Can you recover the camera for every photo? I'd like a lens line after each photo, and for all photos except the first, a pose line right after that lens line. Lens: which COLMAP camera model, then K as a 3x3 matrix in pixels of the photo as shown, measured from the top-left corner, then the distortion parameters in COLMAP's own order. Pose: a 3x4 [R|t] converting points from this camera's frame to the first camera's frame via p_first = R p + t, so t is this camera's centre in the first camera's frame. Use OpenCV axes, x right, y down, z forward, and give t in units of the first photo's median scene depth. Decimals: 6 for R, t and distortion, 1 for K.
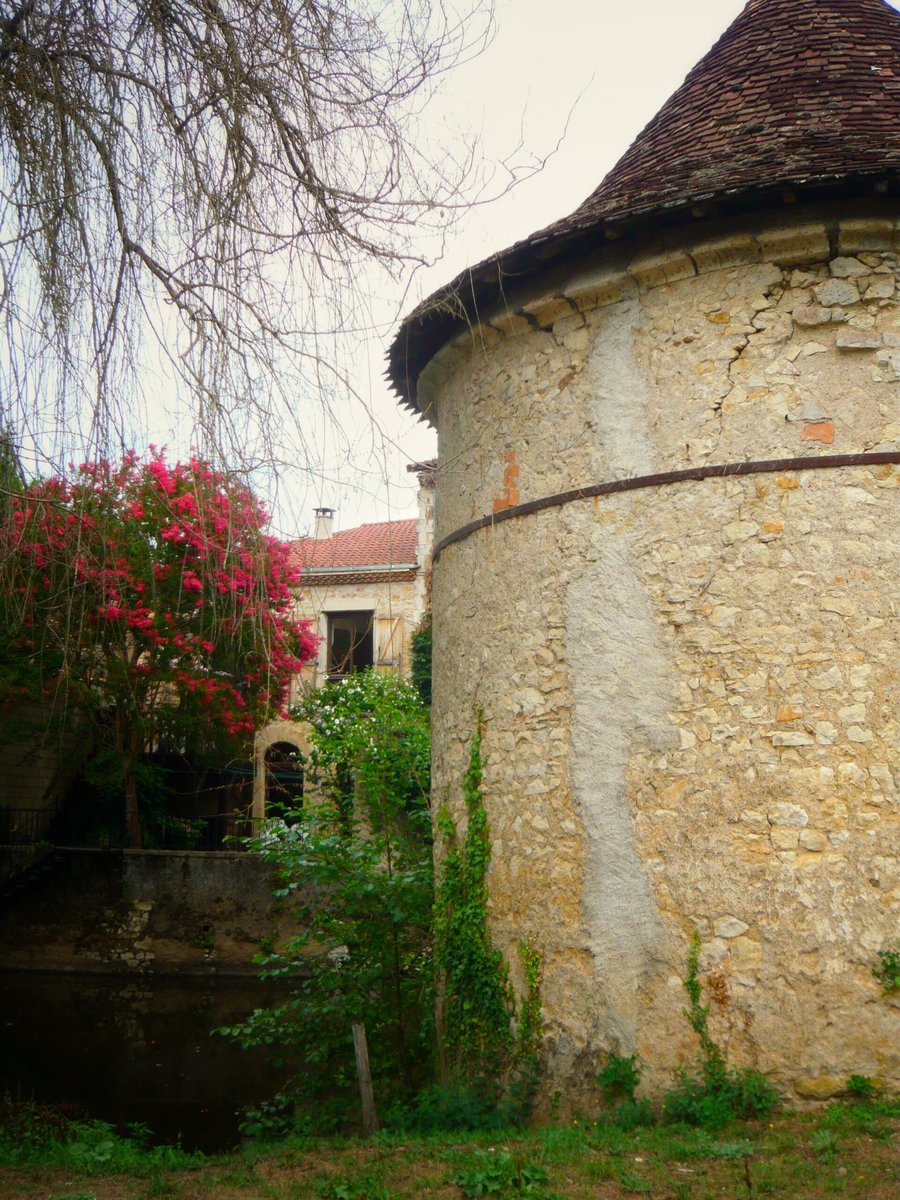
lens RADIAL K [[1297.8, 0, 450.0], [0, 1297.8, 600.0], [0, 0, 1]] dist [-0.071193, 0.014908]
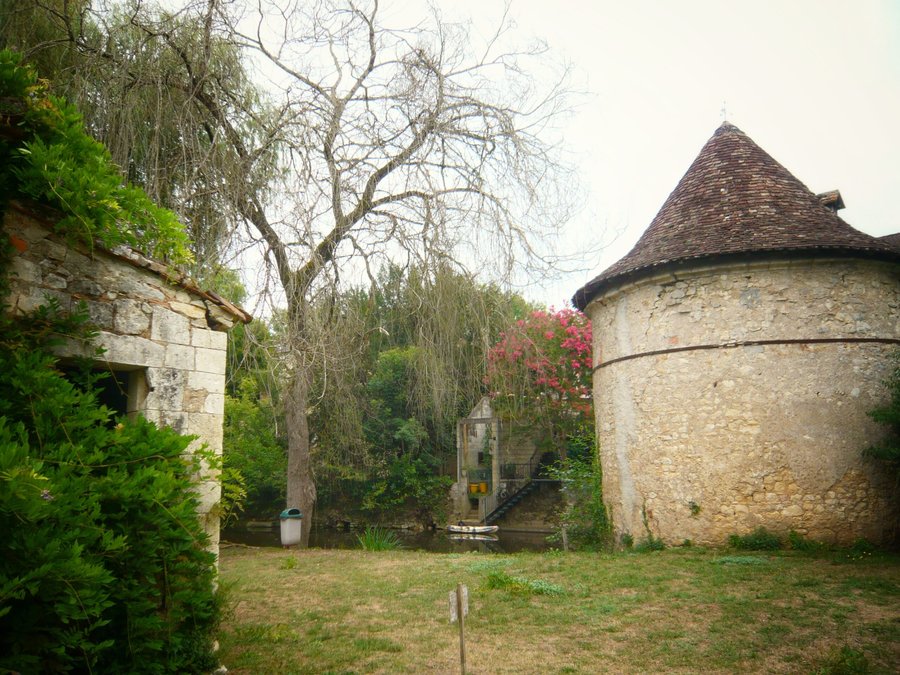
lens RADIAL K [[973.3, 0, 450.0], [0, 973.3, 337.5], [0, 0, 1]] dist [-0.071193, 0.014908]
pose [[0.873167, -0.083420, -0.480230, 0.942861], [0.100303, 0.994911, 0.009549, -0.213094], [0.476990, -0.056506, 0.877090, -1.334443]]
